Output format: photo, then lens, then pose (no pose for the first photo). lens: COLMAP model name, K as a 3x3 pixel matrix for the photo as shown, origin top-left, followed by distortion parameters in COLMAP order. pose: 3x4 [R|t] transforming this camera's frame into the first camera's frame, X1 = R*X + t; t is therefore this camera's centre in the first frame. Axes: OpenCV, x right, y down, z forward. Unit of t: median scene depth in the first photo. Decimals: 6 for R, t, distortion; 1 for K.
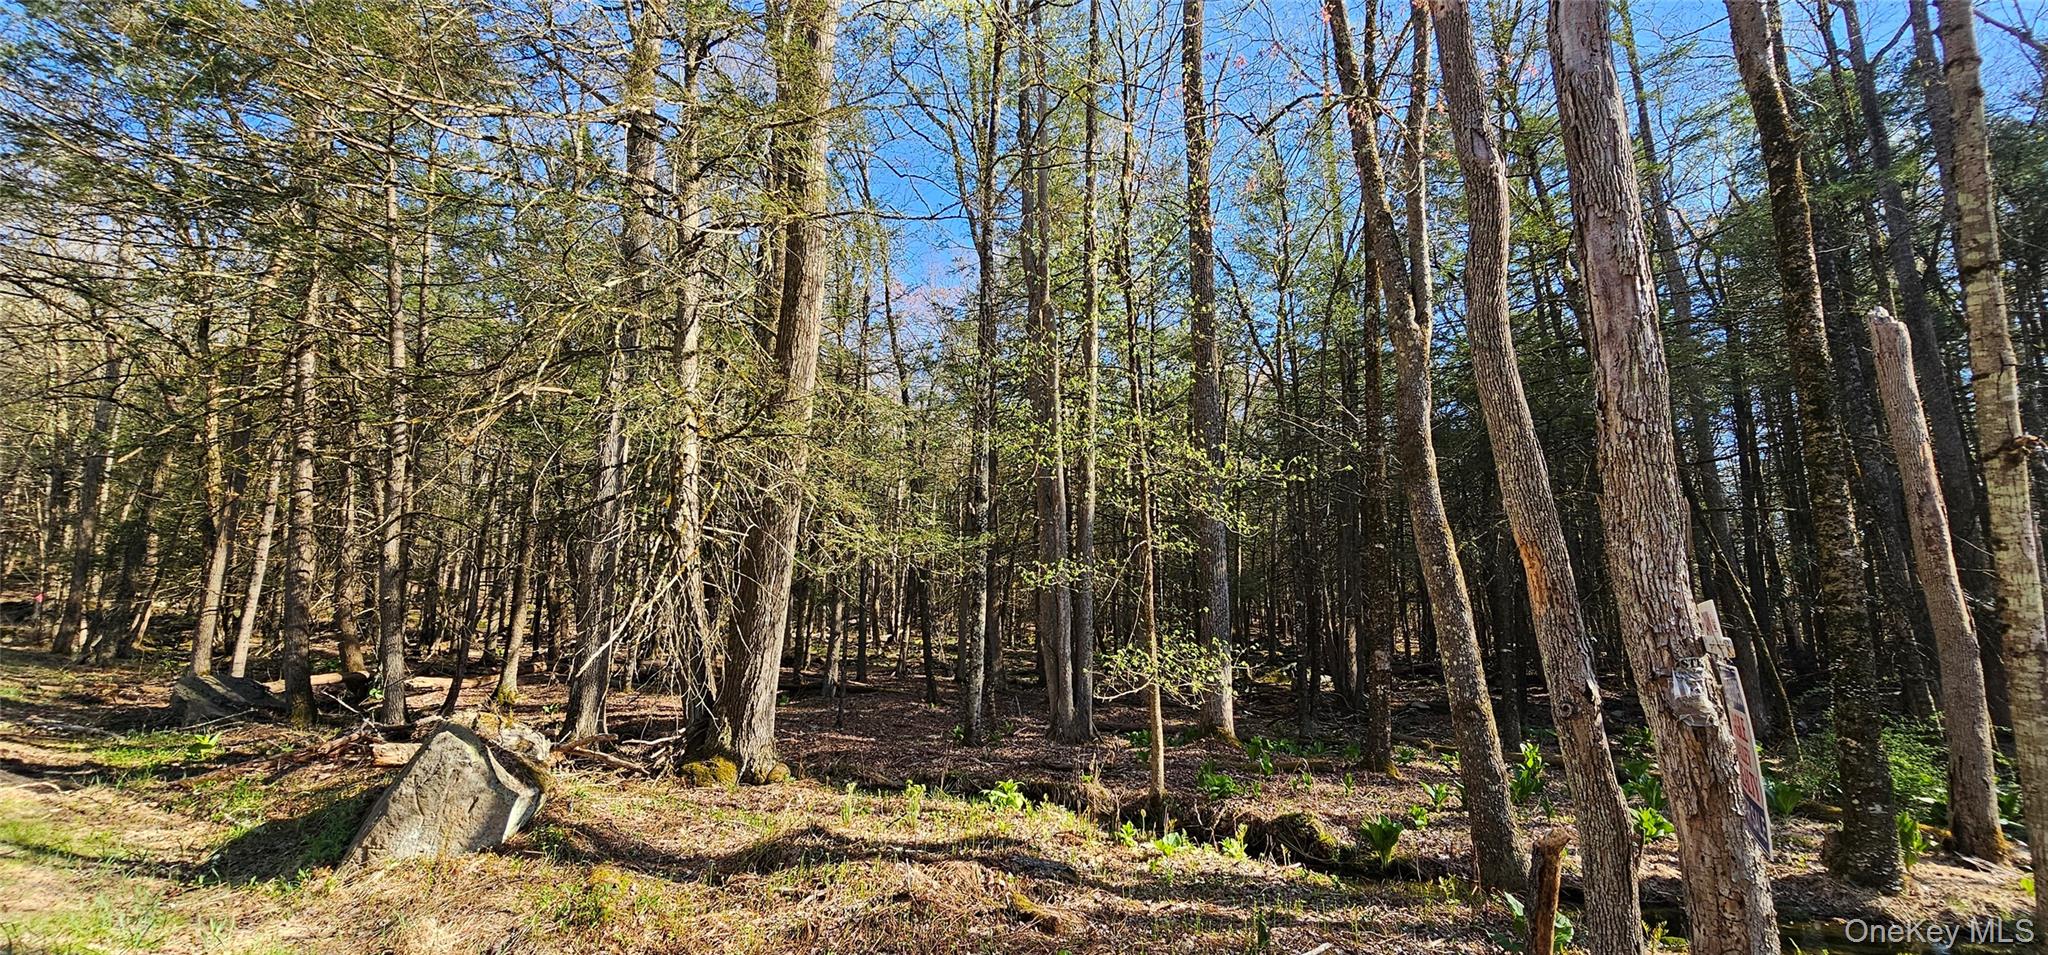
lens RADIAL K [[840.7, 0, 1016.5], [0, 840.7, 467.9], [0, 0, 1]] dist [-0.003756, 0.000074]
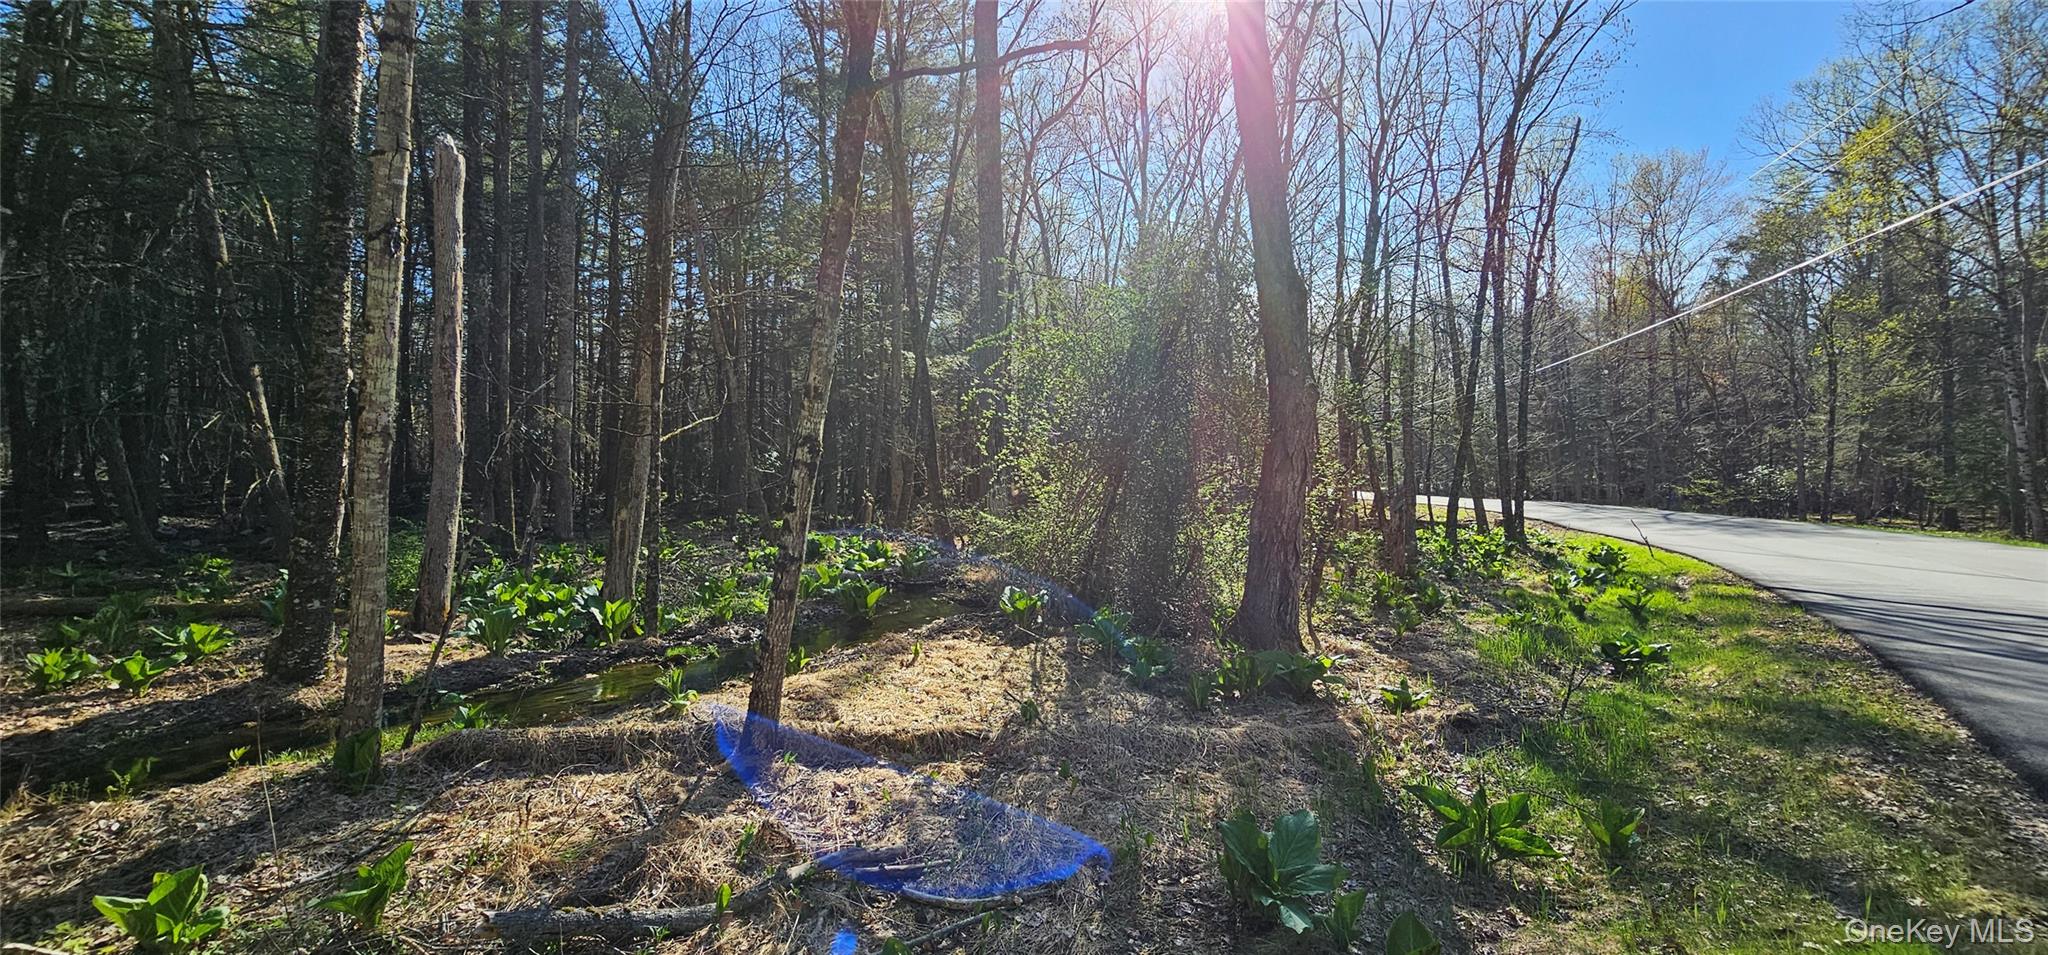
lens RADIAL K [[840.7, 0, 1016.5], [0, 840.7, 467.9], [0, 0, 1]] dist [-0.003756, 0.000074]
pose [[0.238911, 0.001832, 0.971040, 0.250481], [-0.193527, 0.980027, 0.045766, 0.039002], [-0.951561, -0.198857, 0.234494, 0.000790]]
